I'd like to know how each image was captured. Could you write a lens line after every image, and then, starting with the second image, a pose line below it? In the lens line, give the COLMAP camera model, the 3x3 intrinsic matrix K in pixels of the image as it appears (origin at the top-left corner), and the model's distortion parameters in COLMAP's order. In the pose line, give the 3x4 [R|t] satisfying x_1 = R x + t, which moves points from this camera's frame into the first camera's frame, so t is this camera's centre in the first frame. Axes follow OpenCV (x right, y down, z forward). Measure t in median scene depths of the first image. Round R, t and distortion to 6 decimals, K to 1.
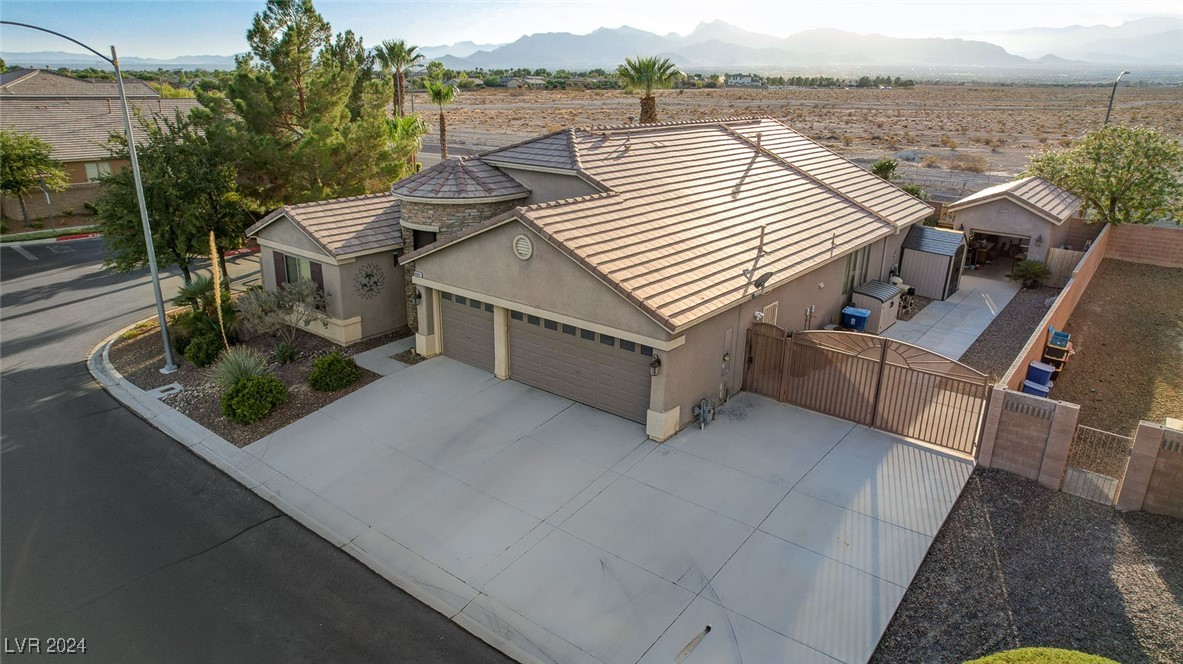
lens RADIAL K [[753.2, 0, 591.5], [0, 753.2, 332.0], [0, 0, 1]] dist [-0.080166, 0.067594]
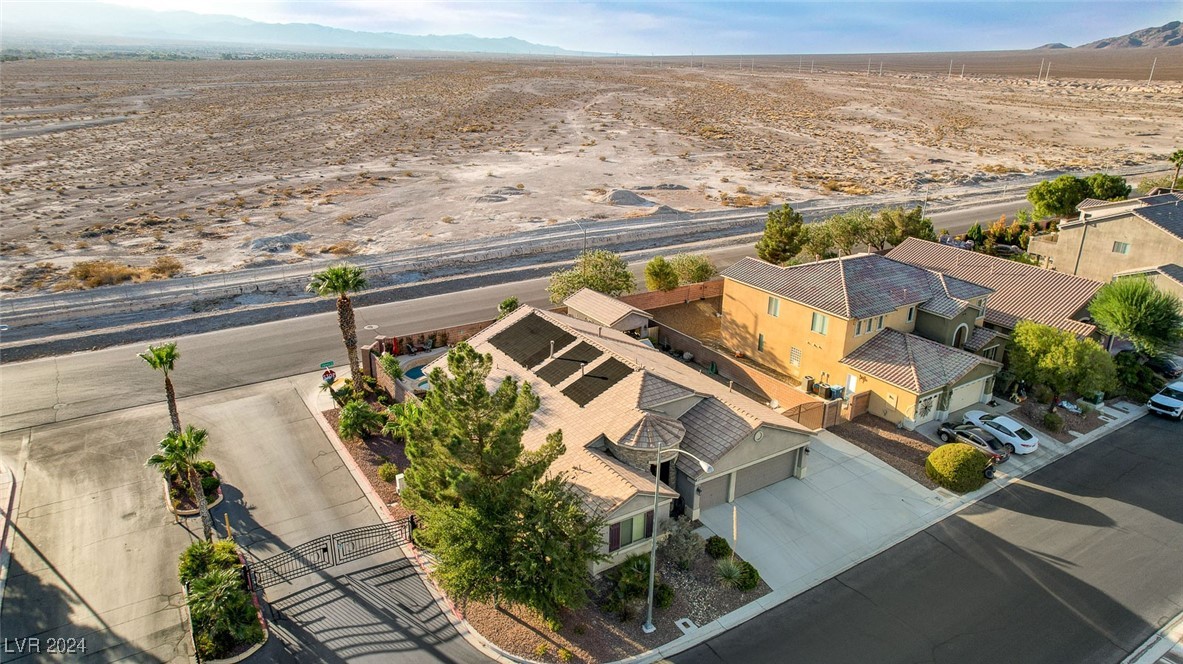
lens RADIAL K [[753.2, 0, 591.5], [0, 753.2, 332.0], [0, 0, 1]] dist [-0.080166, 0.067594]
pose [[0.329768, -0.330959, 0.884149, -1.753874], [0.297270, 0.925298, 0.235487, -0.886561], [-0.896038, 0.185175, 0.403518, 0.414484]]
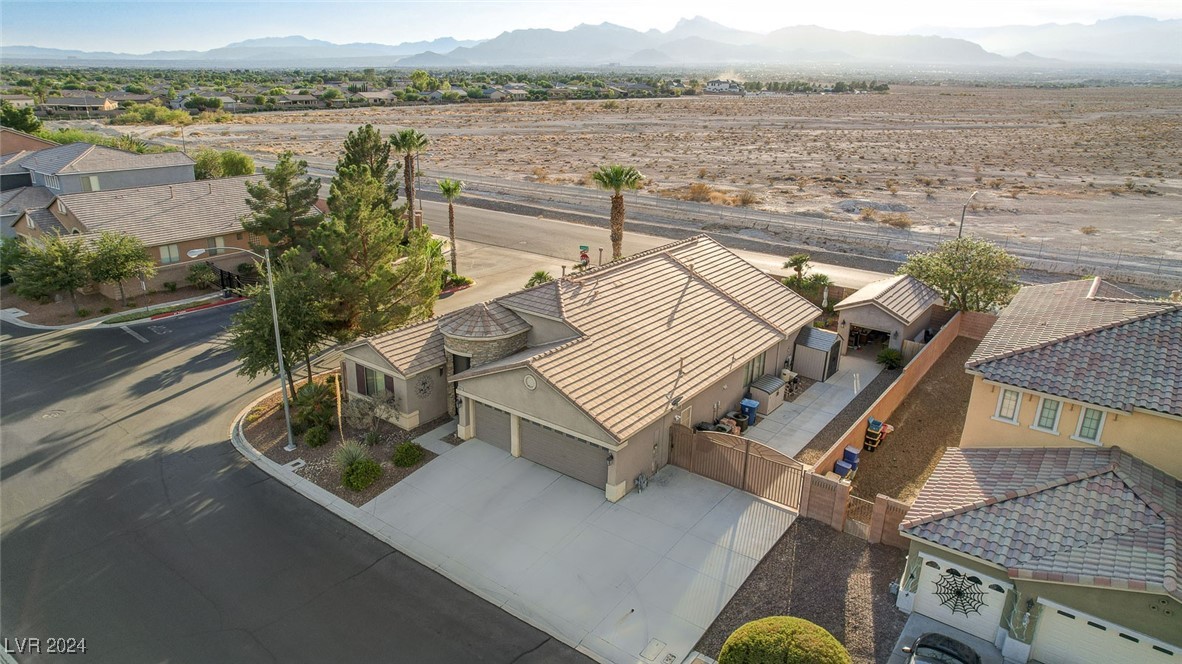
lens RADIAL K [[752.6, 0, 591.0], [0, 752.6, 332.0], [0, 0, 1]] dist [-0.080166, 0.067594]
pose [[0.999727, -0.005832, 0.022615, 0.003761], [0.005744, 0.999976, 0.003945, -0.190855], [-0.022637, -0.003814, 0.999736, -0.532112]]
